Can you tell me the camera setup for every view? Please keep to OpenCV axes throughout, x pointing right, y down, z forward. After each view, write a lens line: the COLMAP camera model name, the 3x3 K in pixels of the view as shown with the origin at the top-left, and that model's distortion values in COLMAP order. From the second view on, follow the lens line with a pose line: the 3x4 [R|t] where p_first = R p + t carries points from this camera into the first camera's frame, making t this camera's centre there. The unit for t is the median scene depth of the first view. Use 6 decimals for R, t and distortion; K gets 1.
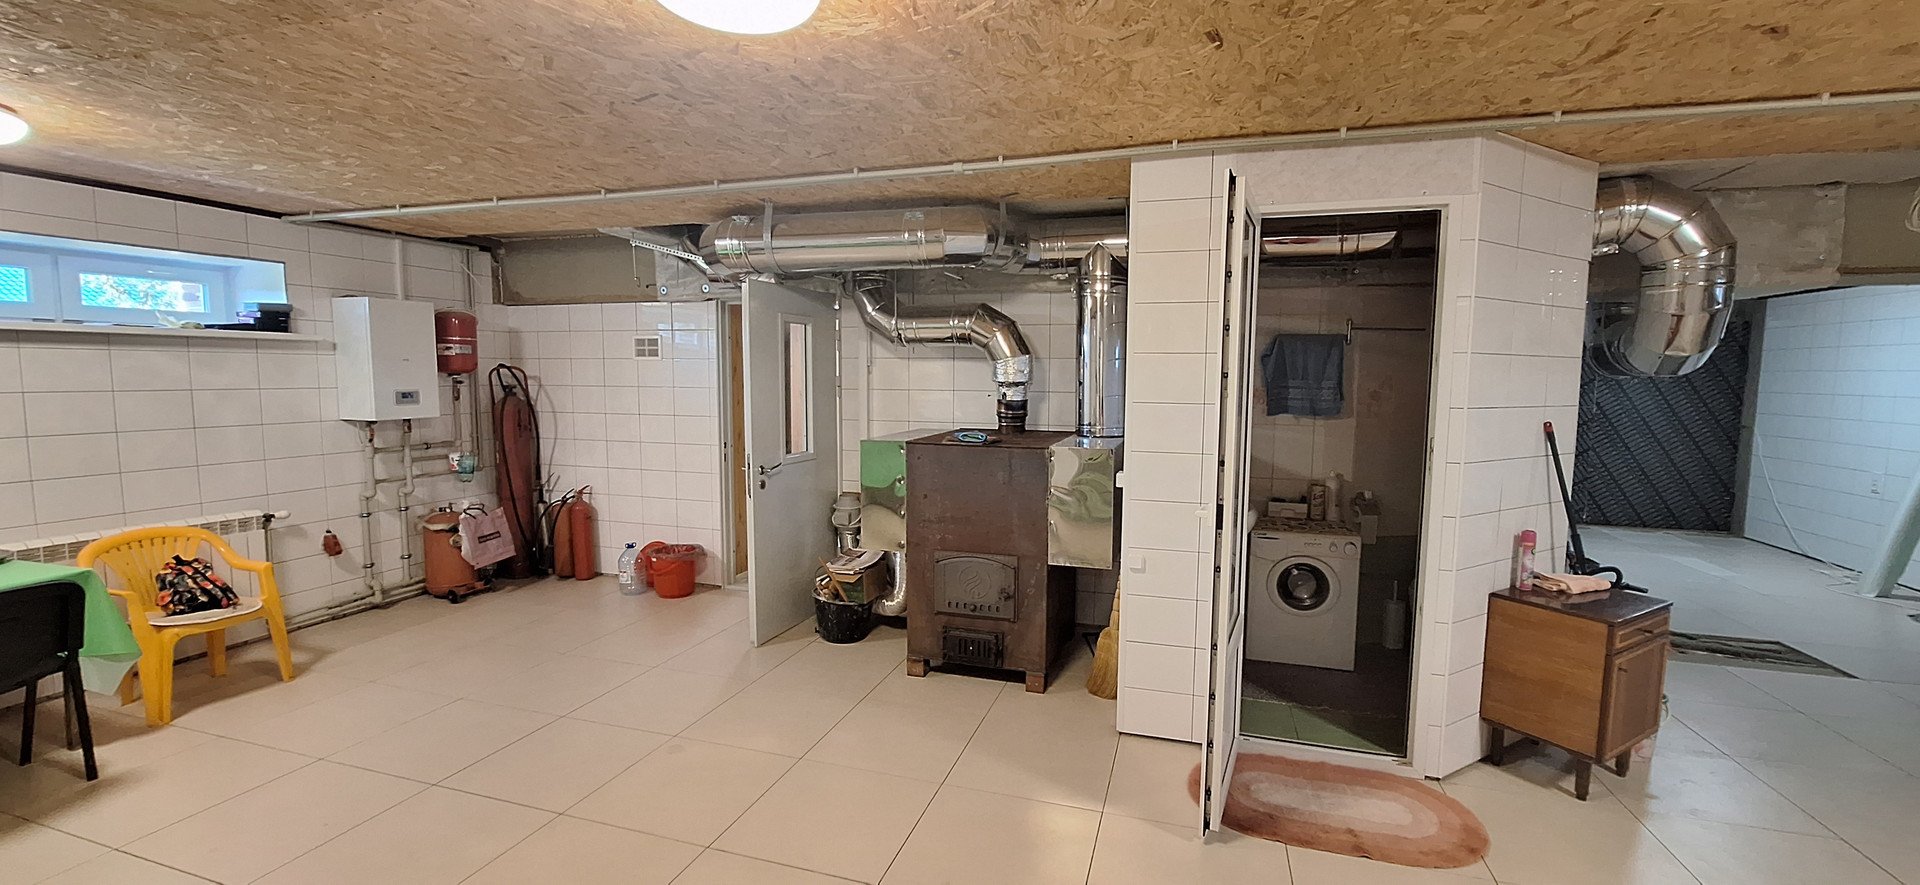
lens RADIAL K [[751.8, 0, 960.0], [0, 751.8, 442.5], [0, 0, 1]] dist [-0.007171, 0.000871]
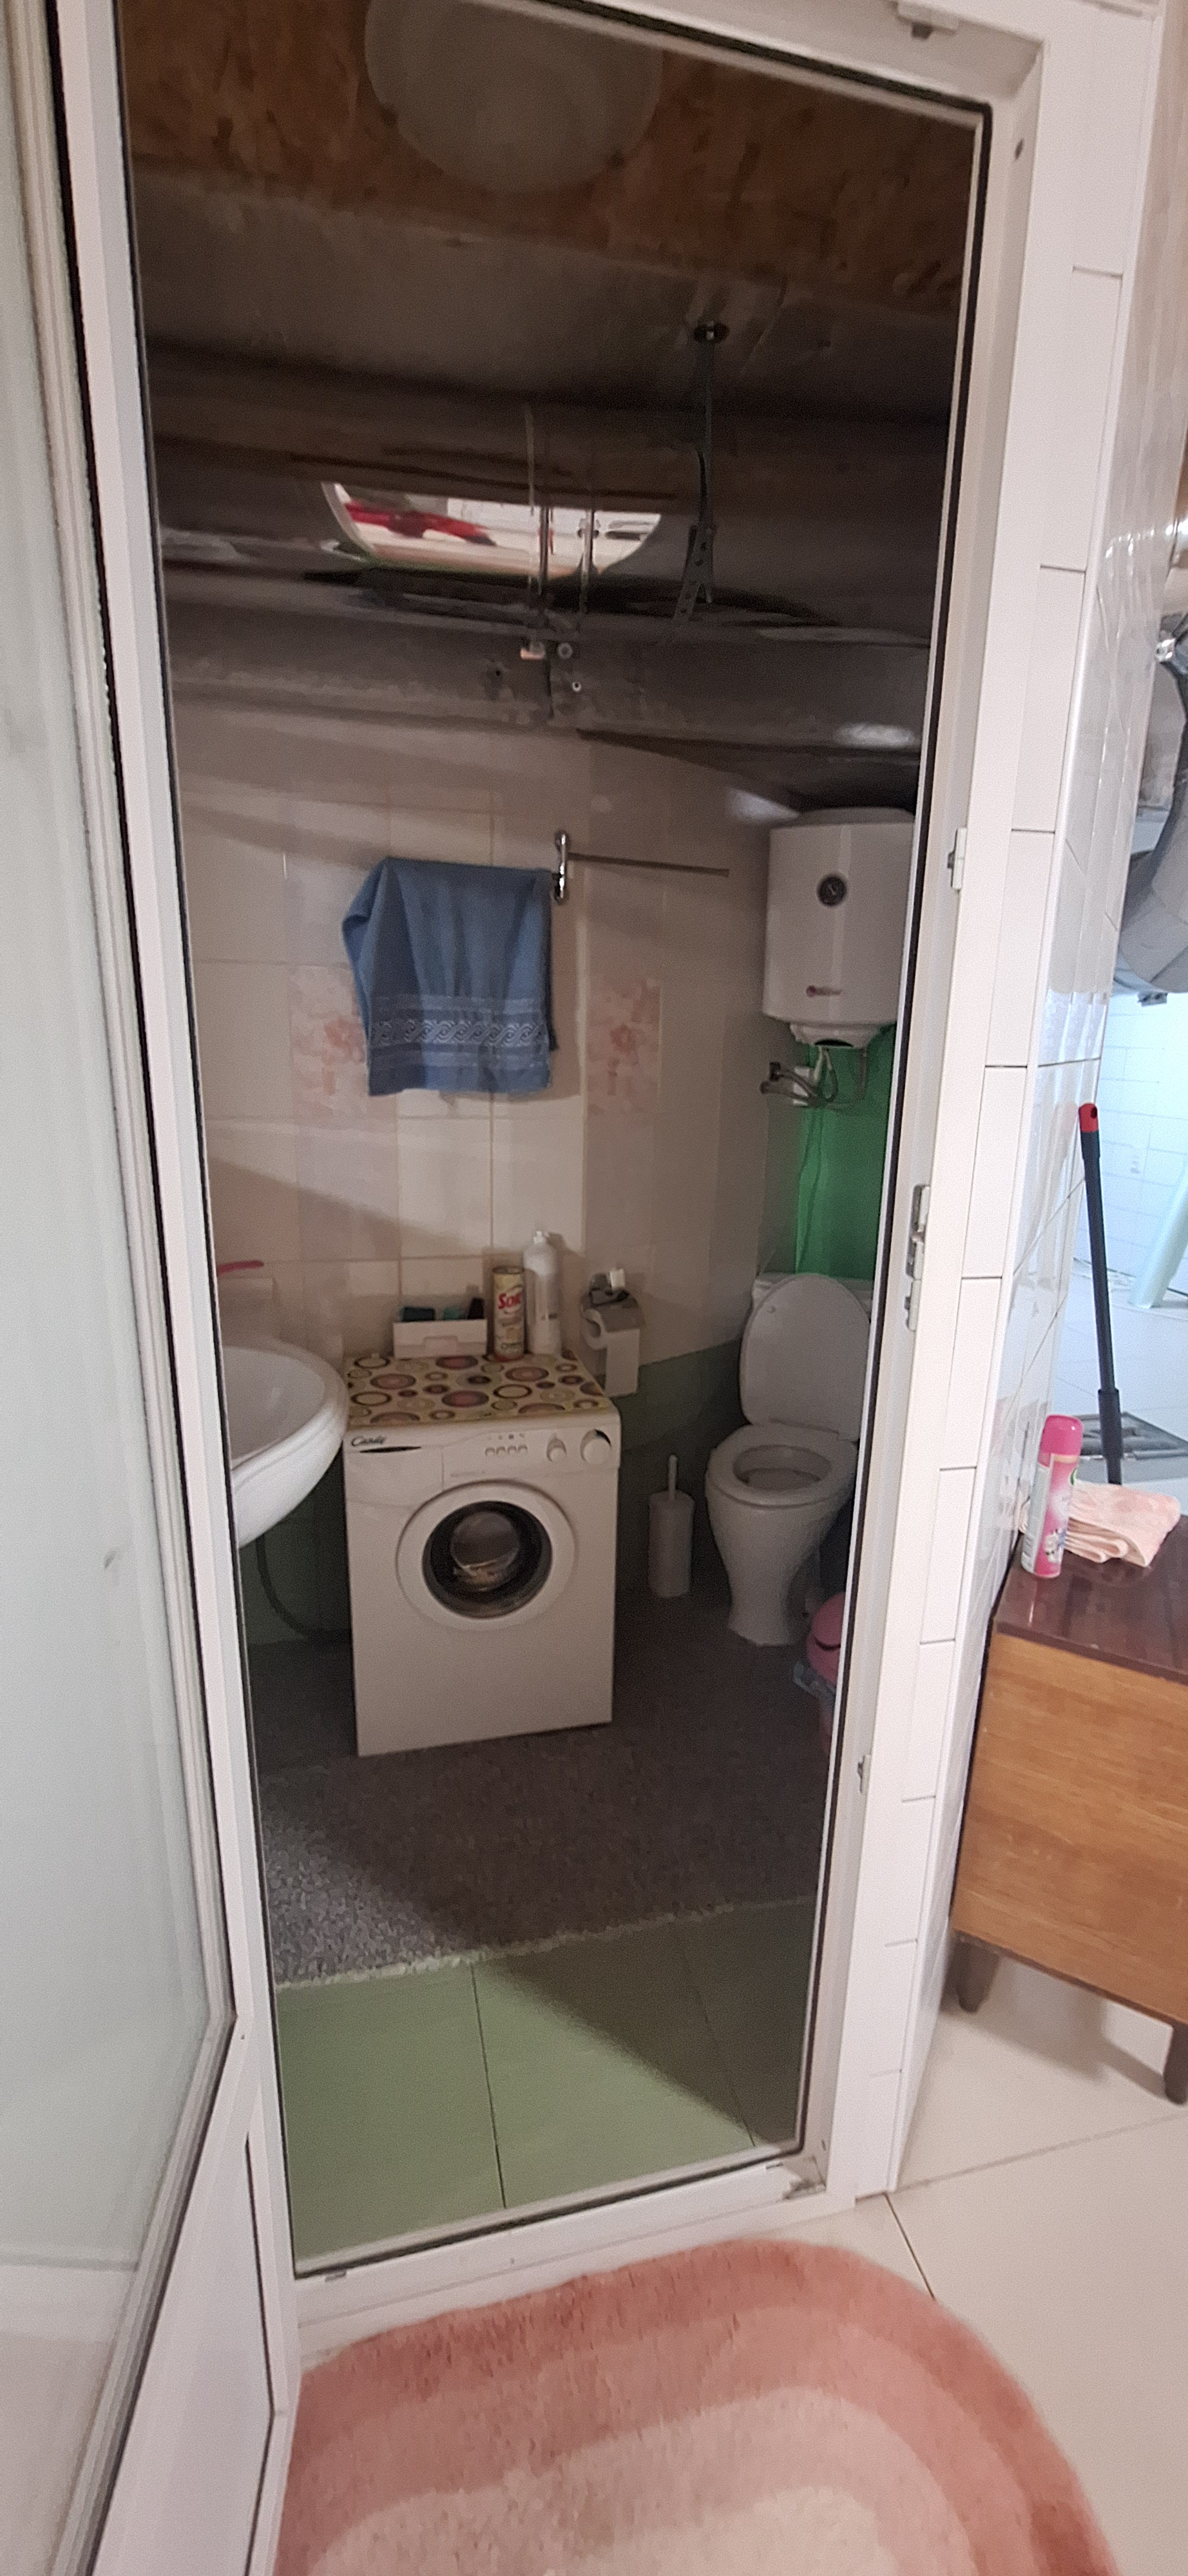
lens RADIAL K [[1008.9, 0, 594.0], [0, 1008.9, 1288.0], [0, 0, 1]] dist [-0.007171, 0.000871]
pose [[0.855097, -0.119898, 0.504414, 0.251010], [0.035949, 0.984263, 0.173015, -0.024842], [-0.517220, -0.129811, 0.845950, 0.535956]]
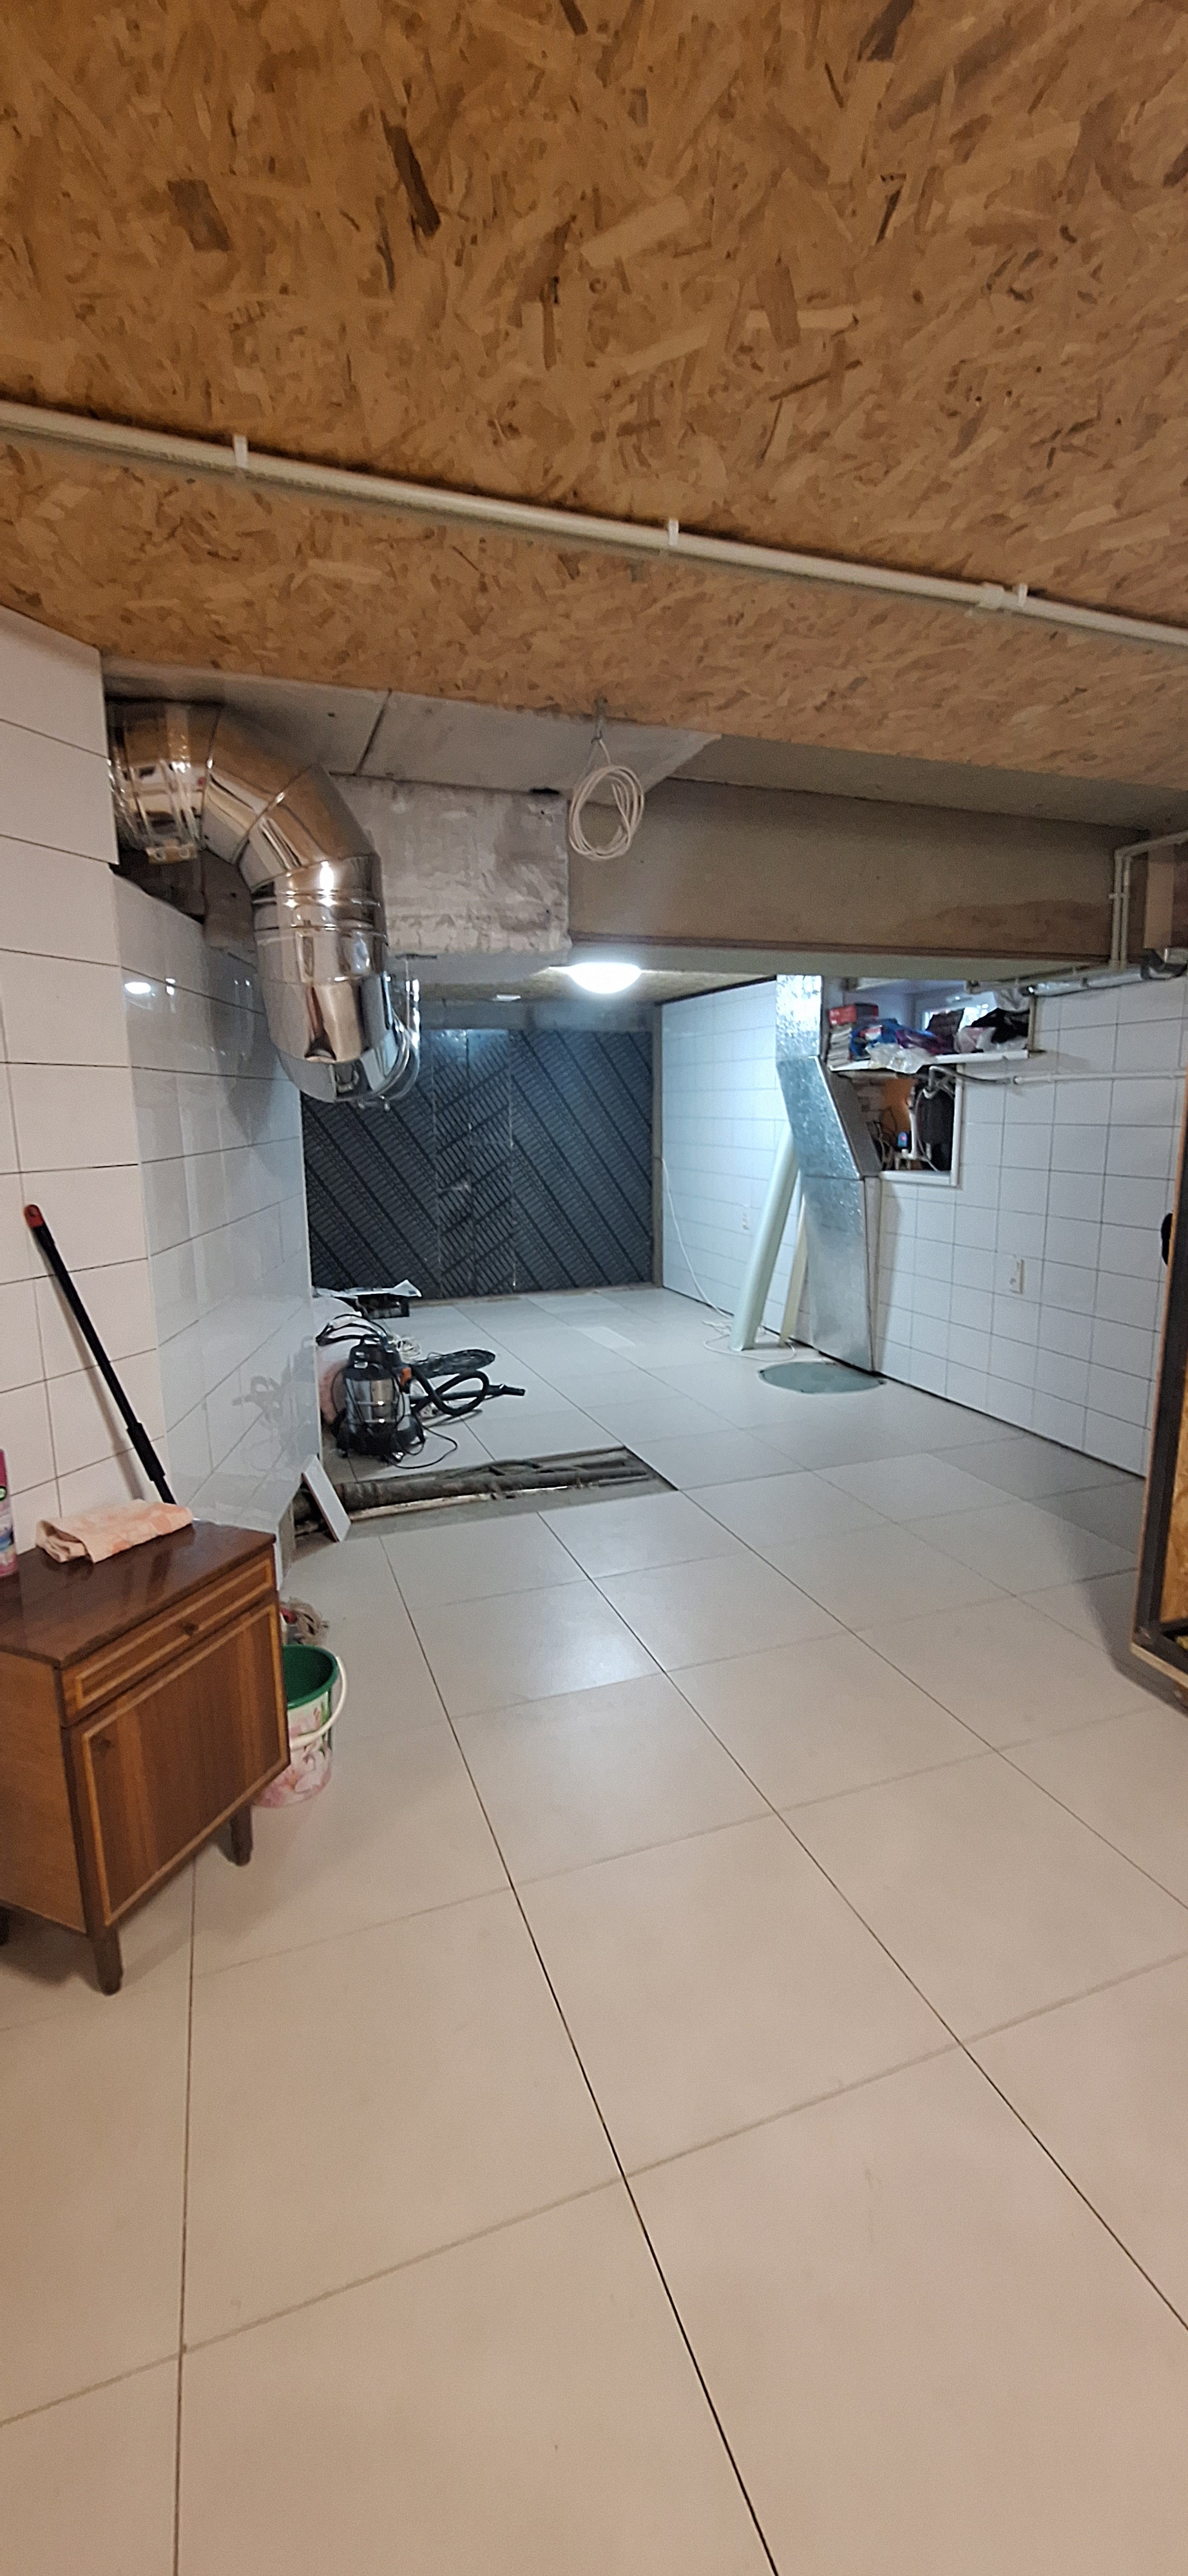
lens RADIAL K [[1008.9, 0, 594.0], [0, 1008.9, 1288.0], [0, 0, 1]] dist [-0.007171, 0.000871]
pose [[0.794448, -0.127320, 0.593837, 0.521453], [0.073775, 0.990769, 0.113725, -0.016772], [-0.602835, -0.046538, 0.796507, 0.218015]]
